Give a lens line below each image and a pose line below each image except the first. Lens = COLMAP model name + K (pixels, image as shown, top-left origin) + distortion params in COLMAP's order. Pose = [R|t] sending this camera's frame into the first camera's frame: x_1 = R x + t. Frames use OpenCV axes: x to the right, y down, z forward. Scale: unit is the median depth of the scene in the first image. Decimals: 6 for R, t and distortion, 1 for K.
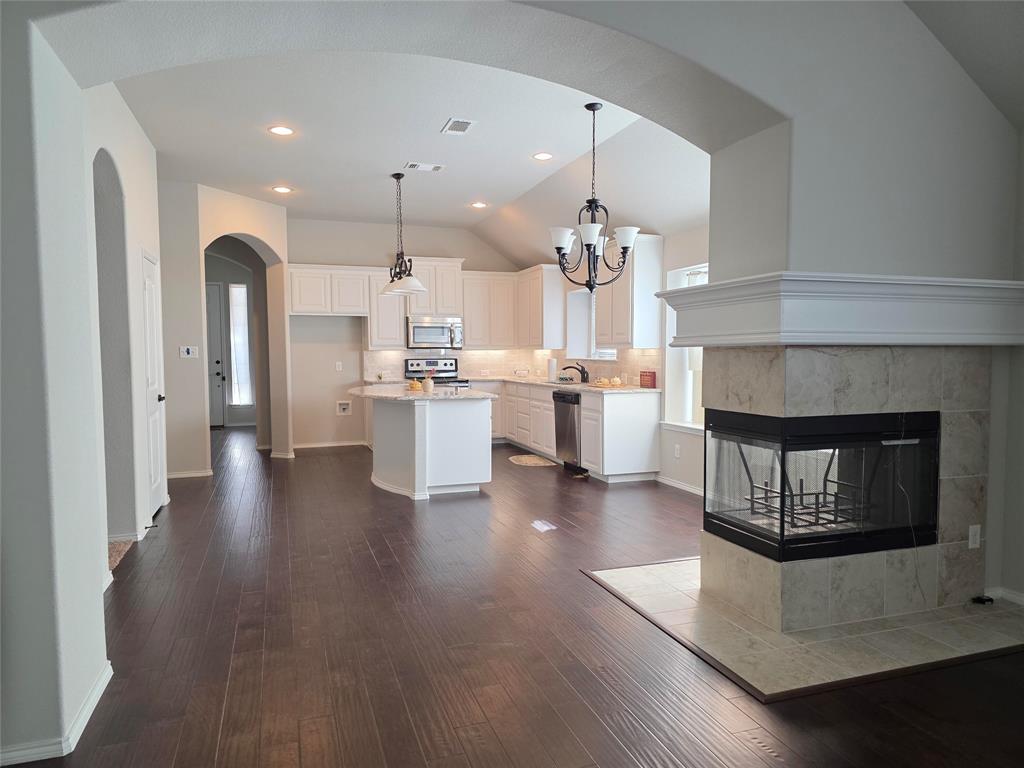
lens RADIAL K [[686.1, 0, 512.8], [0, 686.1, 386.7], [0, 0, 1]] dist [0.004057, -0.000128]
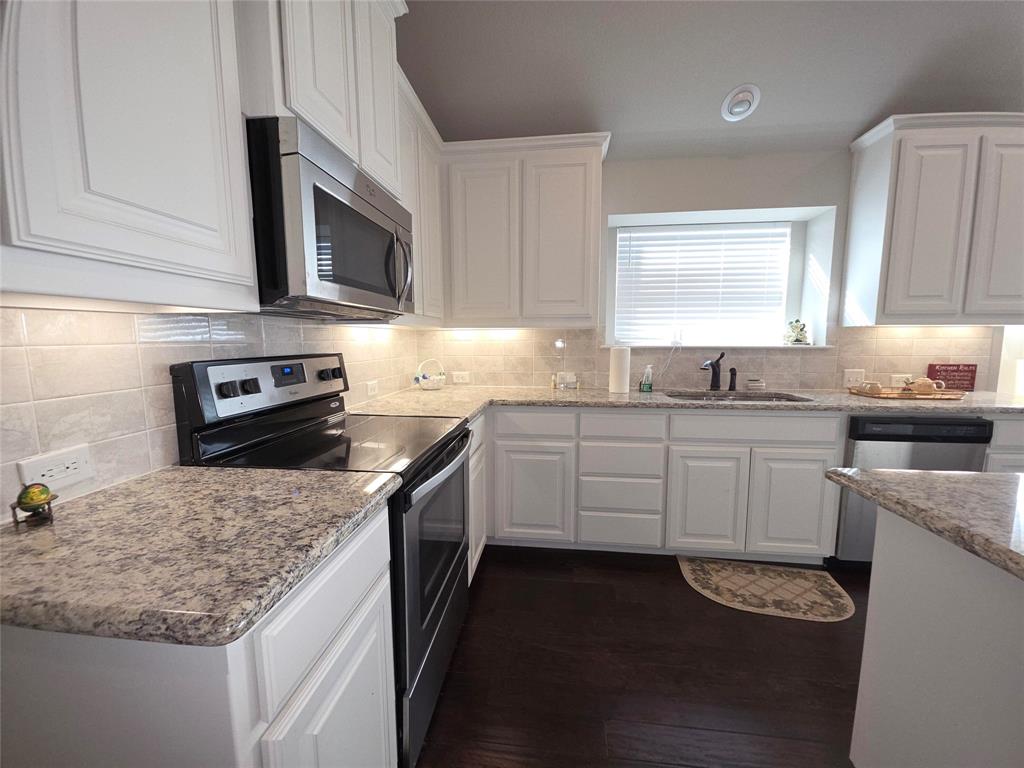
lens RADIAL K [[411.4, 0, 509.8], [0, 411.4, 382.7], [0, 0, 1]] dist [0.001130, -0.000528]
pose [[0.433707, -0.093870, 0.896151, -0.220504], [0.048487, 0.995549, 0.080816, -0.039765], [-0.899748, 0.008401, 0.436328, 0.871578]]
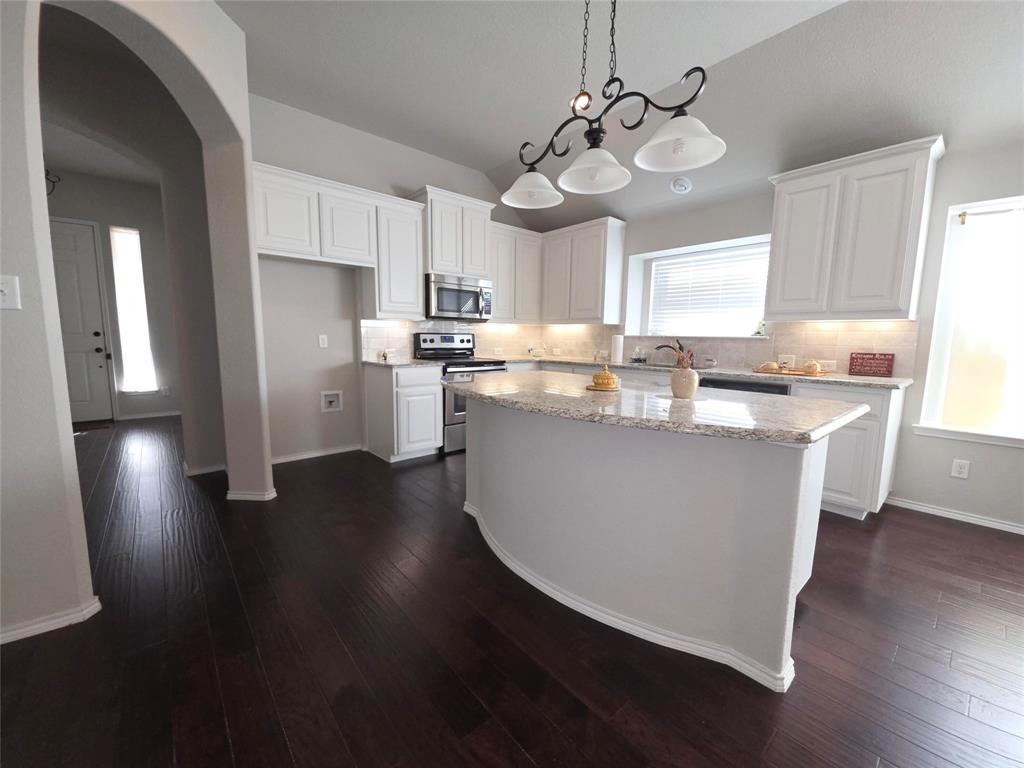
lens RADIAL K [[411.4, 0, 511.3], [0, 411.4, 387.3], [0, 0, 1]] dist [0.001130, -0.000528]
pose [[0.930484, -0.027182, 0.365323, -0.226492], [0.000847, 0.997400, 0.072053, -0.013103], [-0.366332, -0.066735, 0.928088, 0.536544]]
